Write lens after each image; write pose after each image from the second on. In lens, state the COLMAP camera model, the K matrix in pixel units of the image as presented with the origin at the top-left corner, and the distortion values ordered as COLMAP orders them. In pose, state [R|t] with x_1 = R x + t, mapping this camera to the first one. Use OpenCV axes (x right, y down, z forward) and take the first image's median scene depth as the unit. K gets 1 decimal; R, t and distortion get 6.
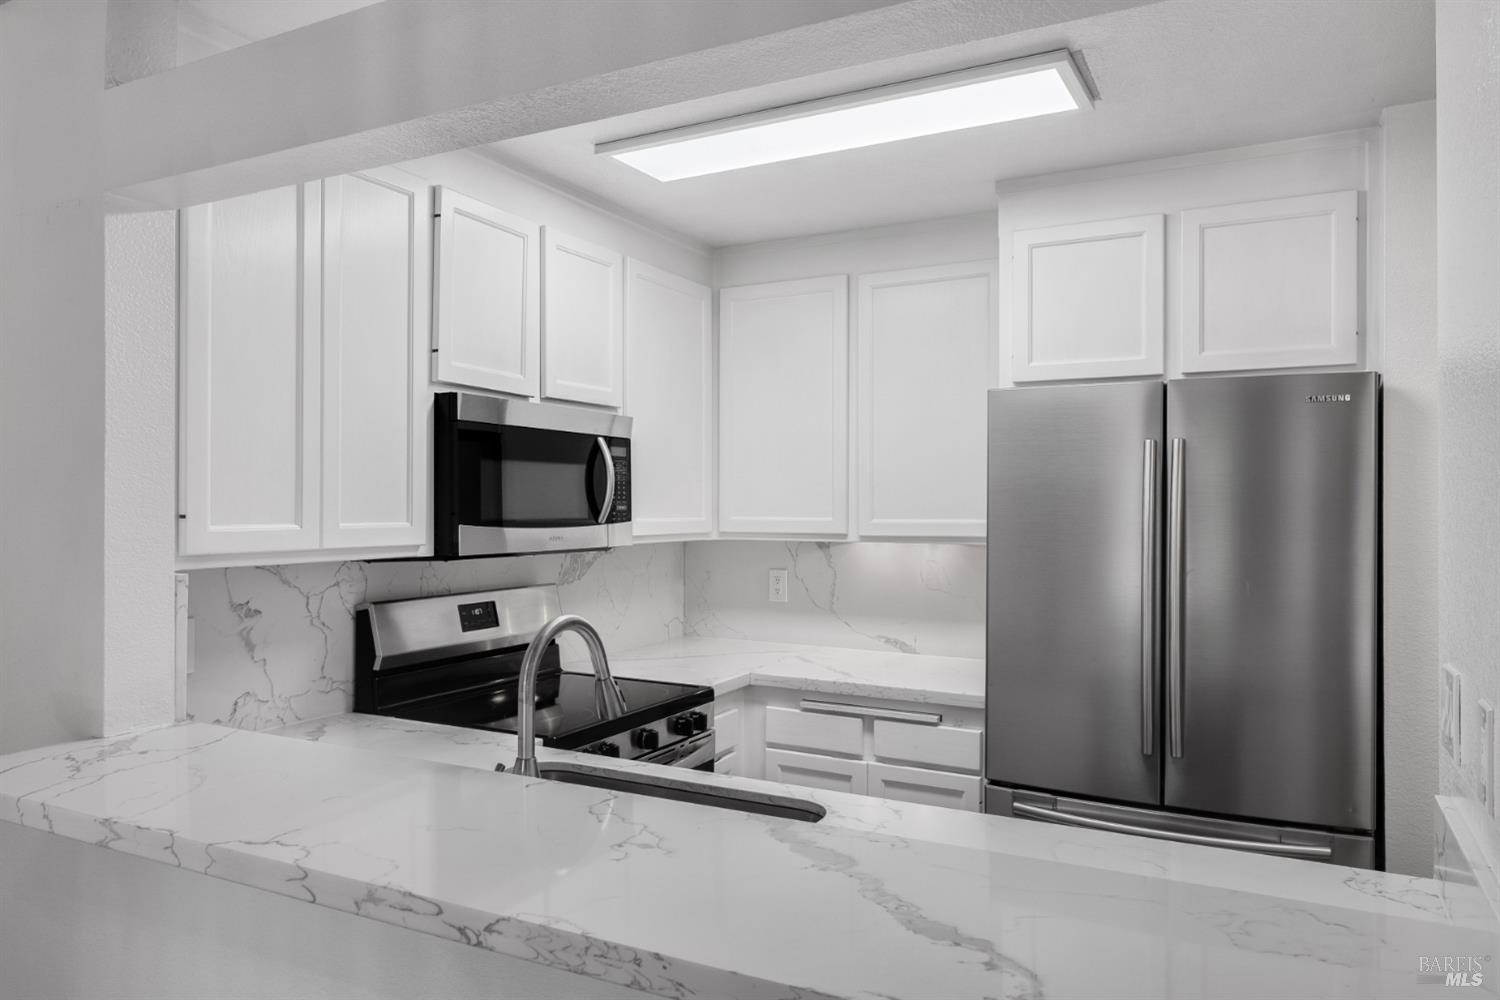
lens RADIAL K [[1015.9, 0, 750.0], [0, 1015.9, 500.0], [0, 0, 1]] dist [-0.007296, -0.002551]
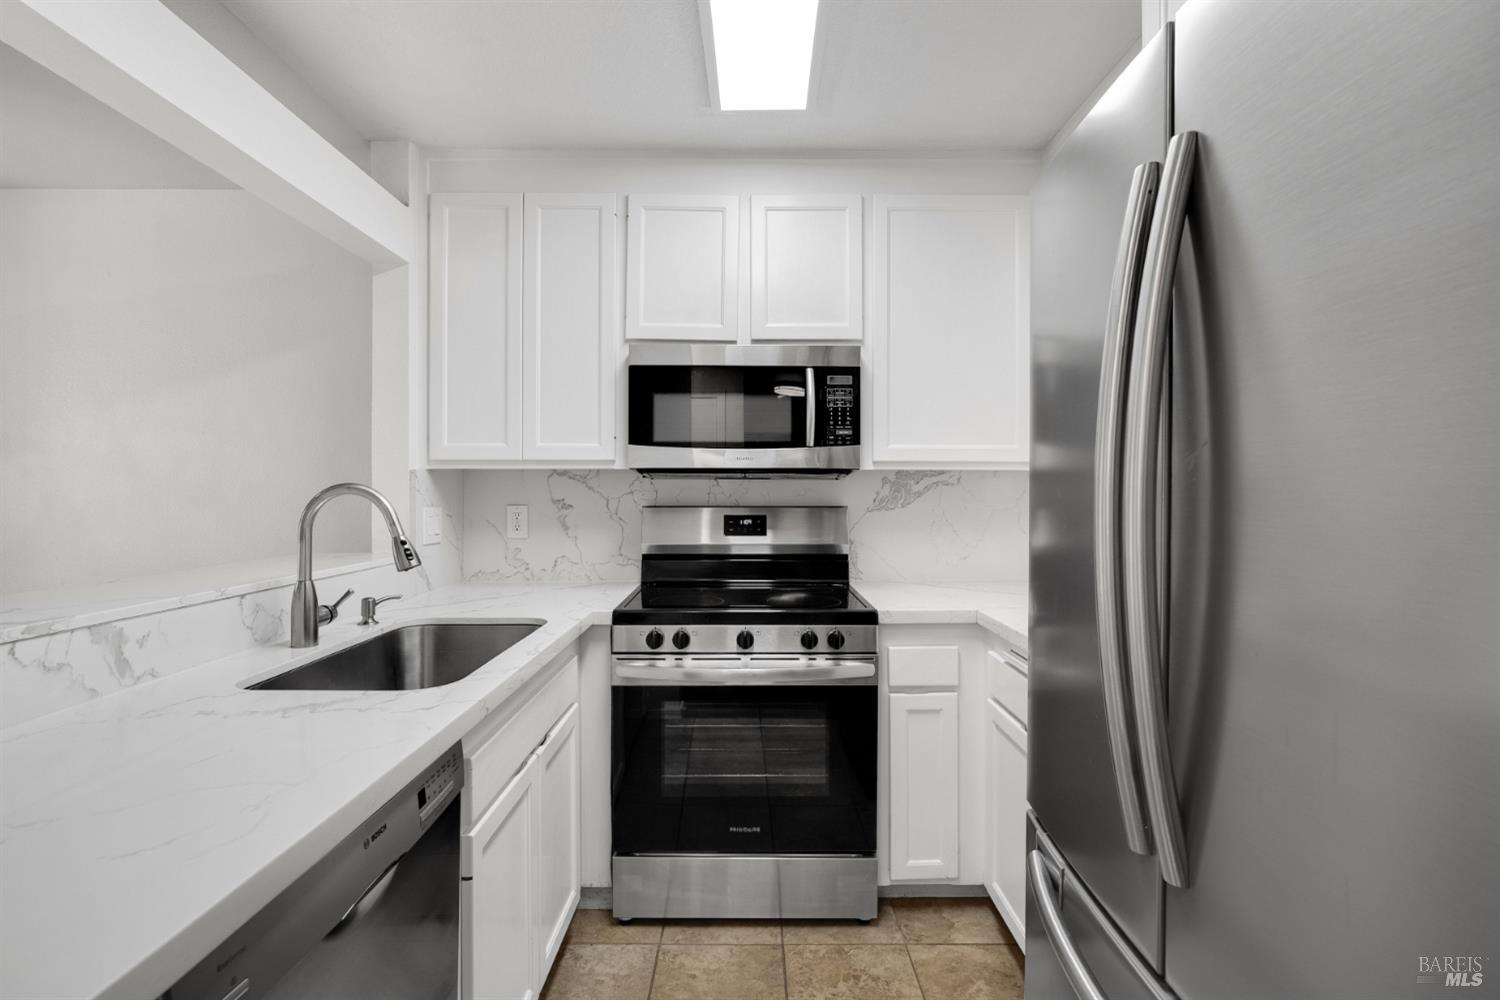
lens RADIAL K [[696.0, 0, 750.0], [0, 696.0, 500.0], [0, 0, 1]] dist [-0.010083, 0.000281]
pose [[0.469760, 0.003129, -0.882788, 0.561572], [0.004351, 0.999973, 0.005860, 0.088237], [0.882783, -0.006594, 0.469734, 0.678419]]
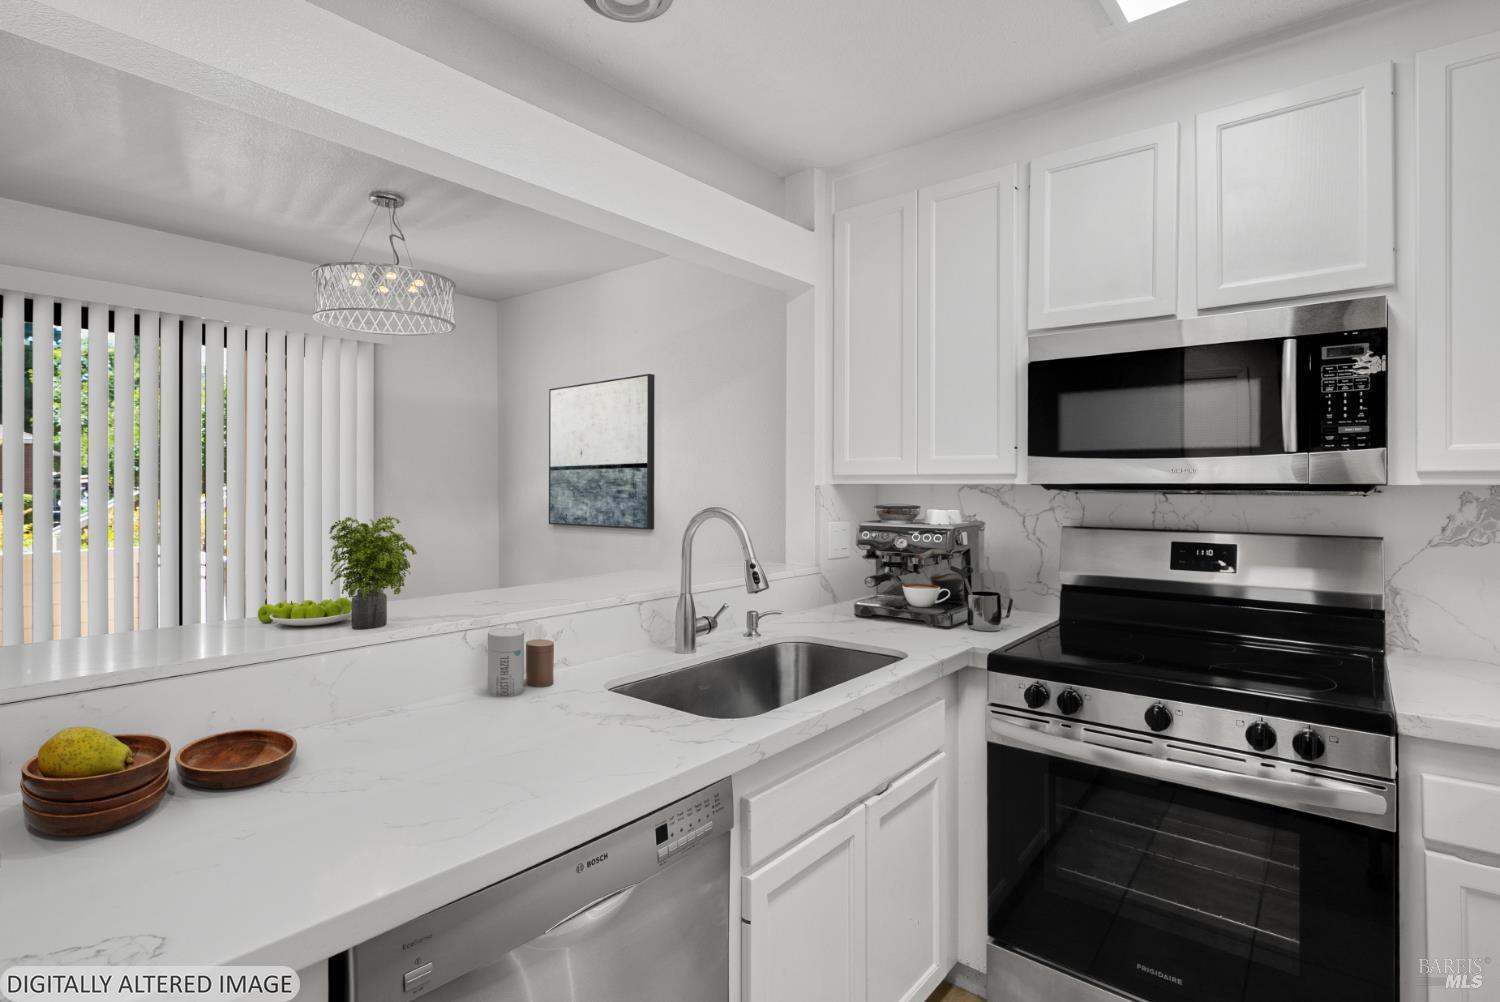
lens RADIAL K [[737.1, 0, 767.6], [0, 737.1, 487.2], [0, 0, 1]] dist [-0.001070, 0.000370]
pose [[-0.190684, -0.005390, -0.981637, 0.539636], [-0.000627, 0.999985, -0.005369, 0.060853], [0.981651, -0.000409, -0.190684, 0.830717]]
